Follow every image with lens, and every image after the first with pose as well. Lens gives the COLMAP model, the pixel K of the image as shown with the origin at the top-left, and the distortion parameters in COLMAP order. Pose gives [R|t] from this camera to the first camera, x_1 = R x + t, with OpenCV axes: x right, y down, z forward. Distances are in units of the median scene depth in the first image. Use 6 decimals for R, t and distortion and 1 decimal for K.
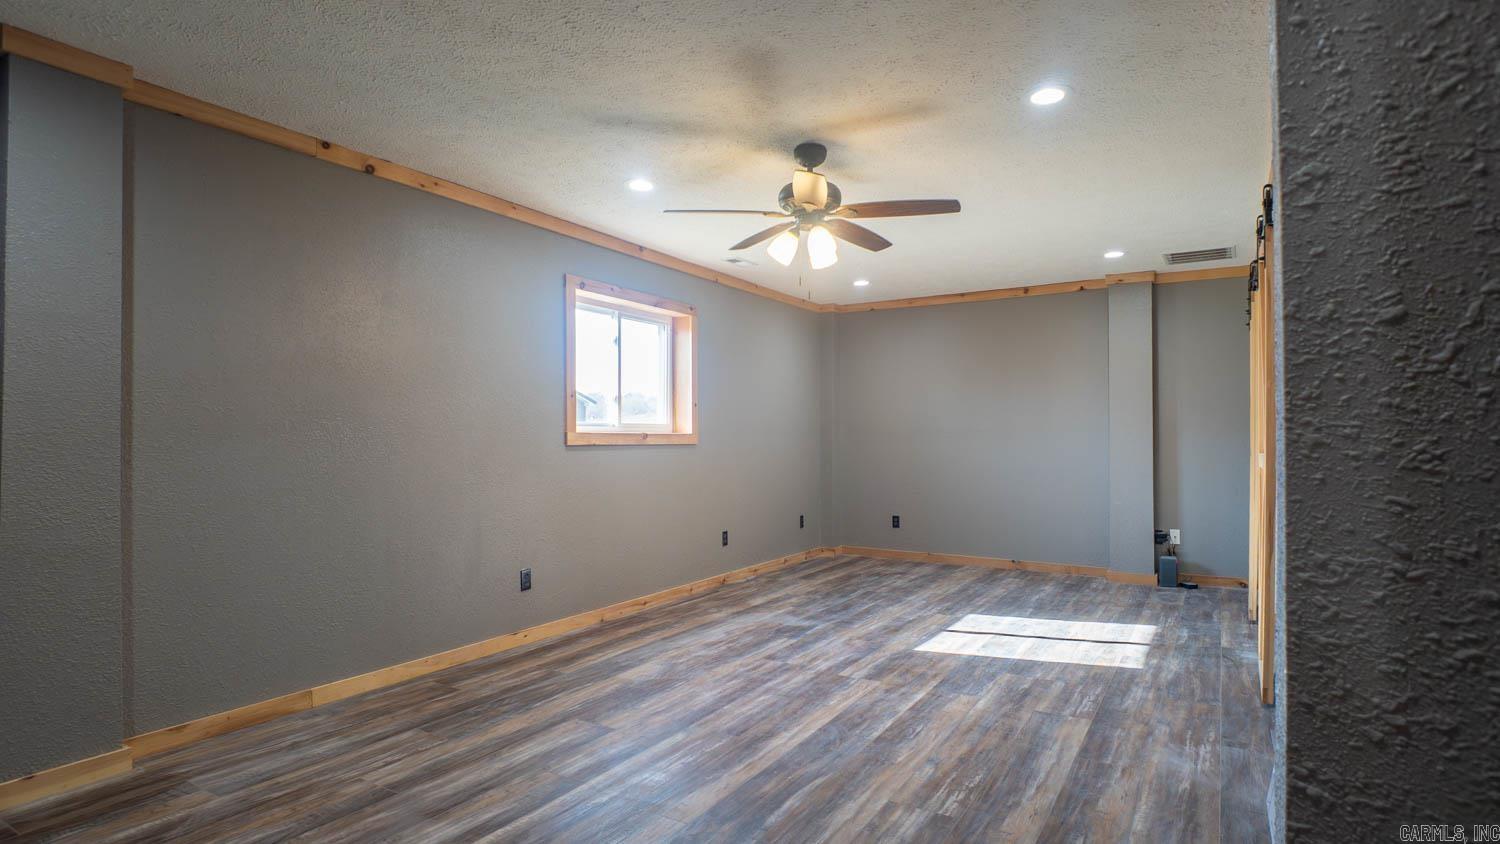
lens RADIAL K [[774.9, 0, 749.2], [0, 774.9, 417.5], [0, 0, 1]] dist [0.017913, -0.024953]
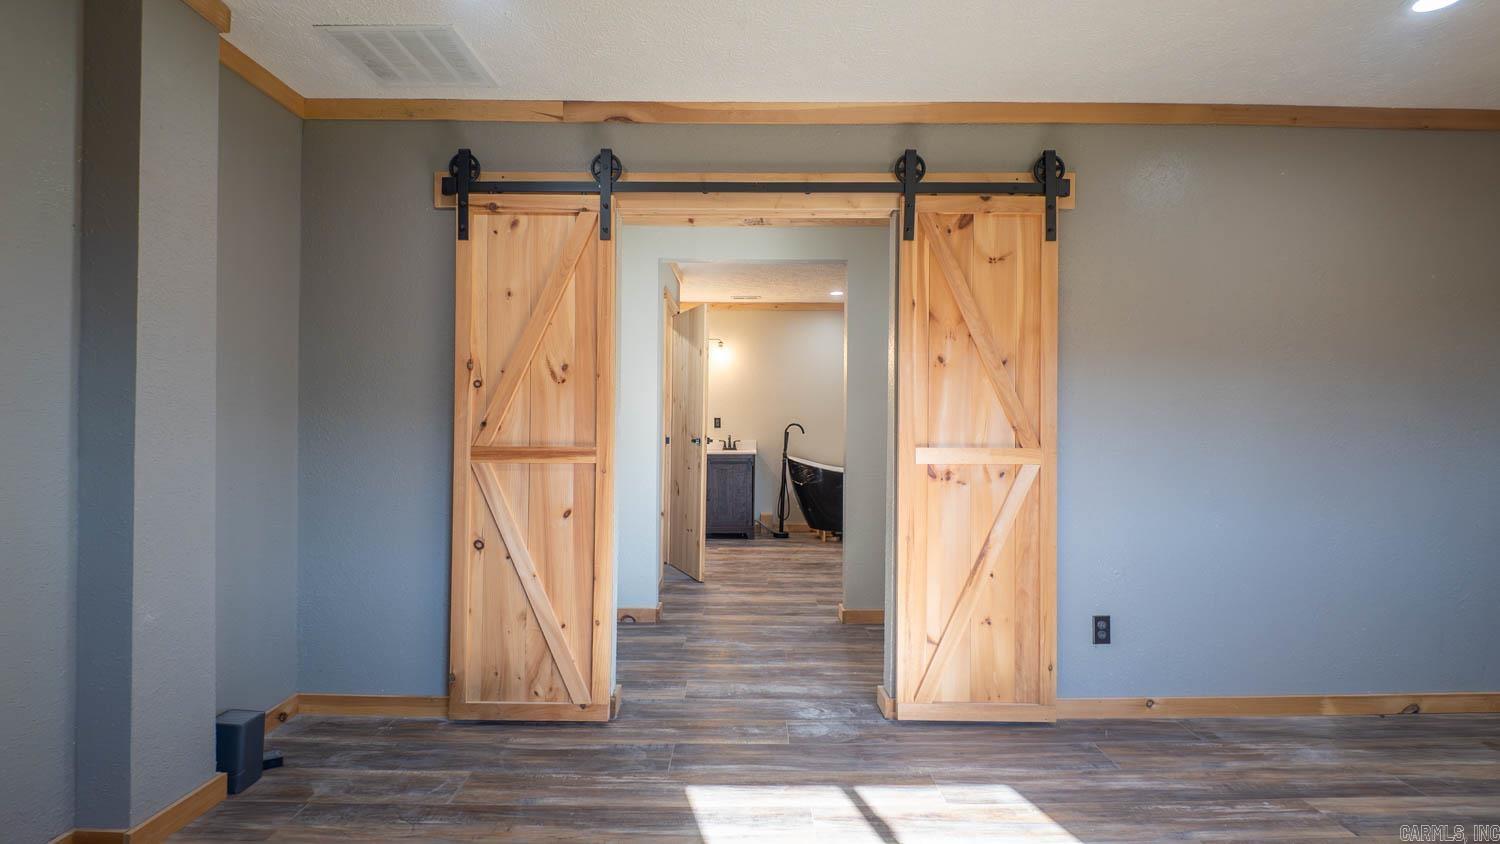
lens RADIAL K [[774.9, 0, 759.3], [0, 774.9, 421.9], [0, 0, 1]] dist [0.017913, -0.024953]
pose [[-0.536294, 0.002909, 0.844026, 0.077496], [-0.021483, 0.999623, -0.017096, 0.041393], [-0.843758, -0.027301, -0.536029, 1.687978]]
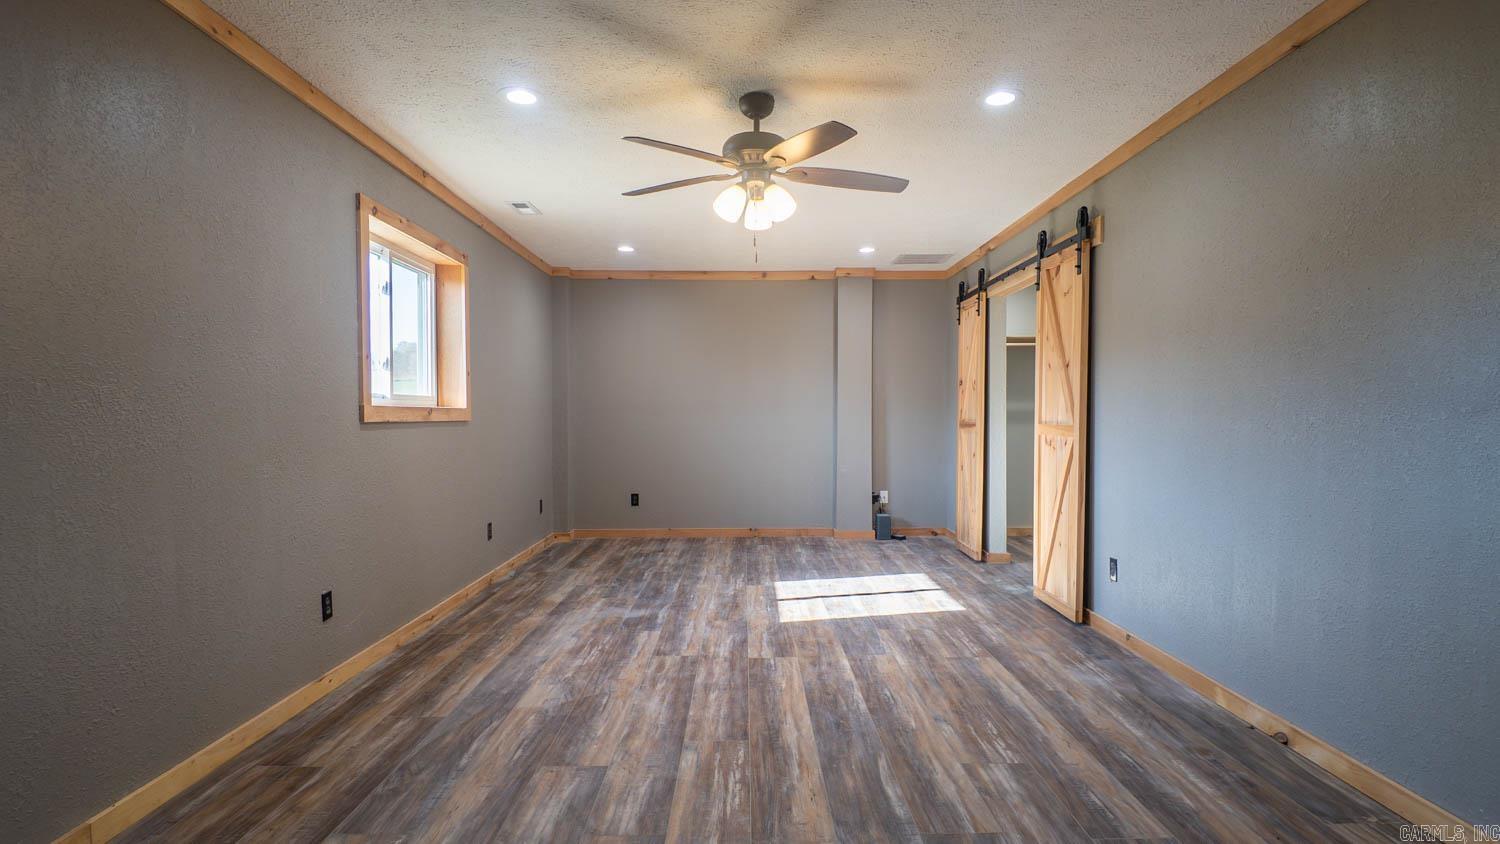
lens RADIAL K [[774.9, 0, 755.4], [0, 774.9, 418.2], [0, 0, 1]] dist [0.017913, -0.024953]
pose [[0.846874, -0.004483, 0.531774, -0.417922], [-0.010684, 0.999619, 0.025443, 0.011502], [-0.531686, -0.027228, 0.846504, 0.206733]]
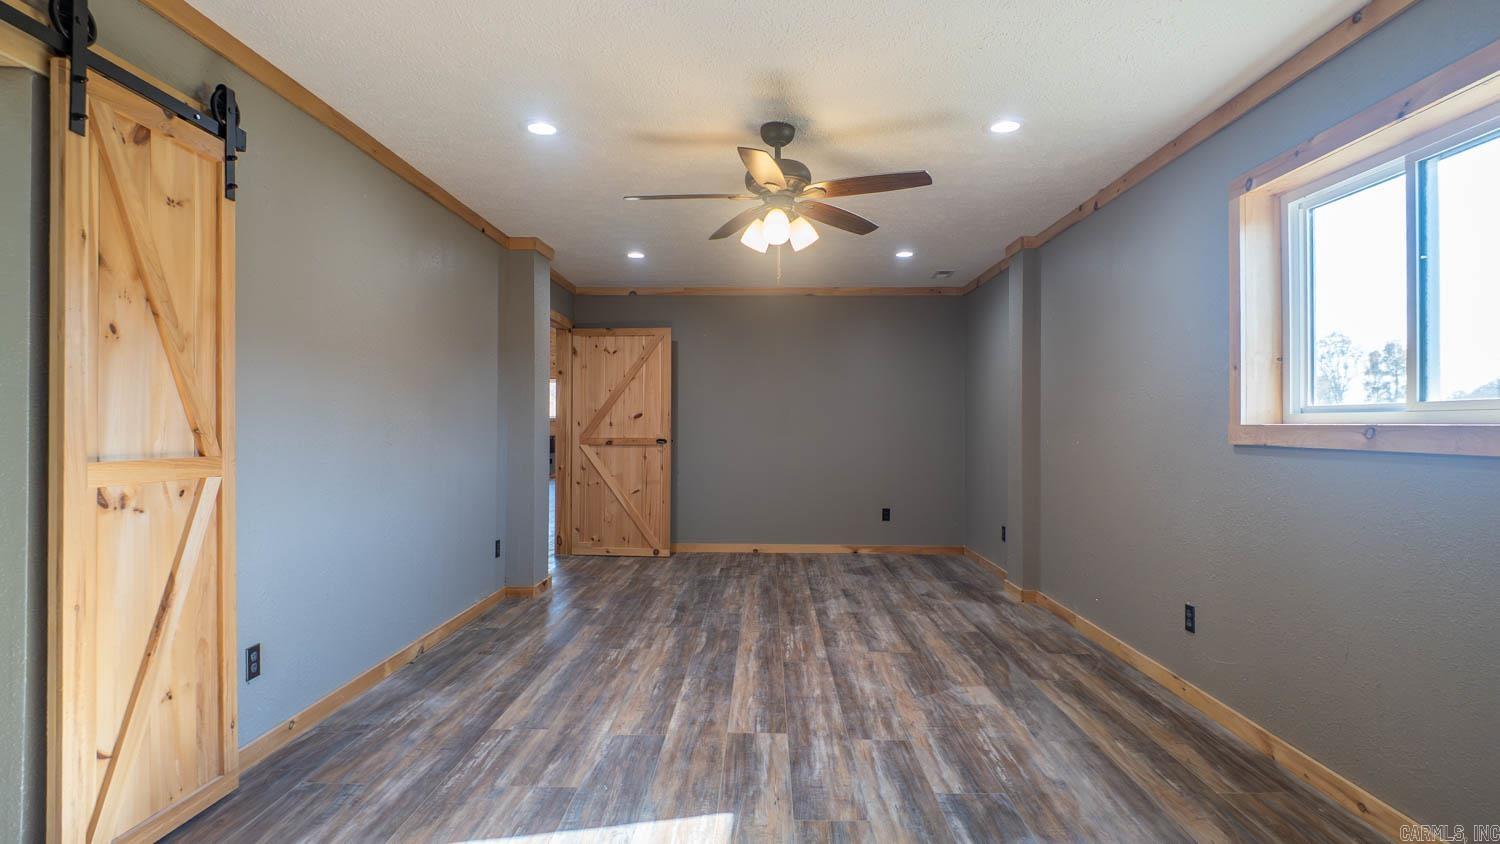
lens RADIAL K [[774.9, 0, 755.5], [0, 774.9, 424.5], [0, 0, 1]] dist [0.017913, -0.024953]
pose [[-0.861396, -0.004780, -0.507912, 0.582624], [0.006685, 0.999762, -0.020746, 0.038838], [0.507891, -0.021266, -0.861159, 1.794955]]
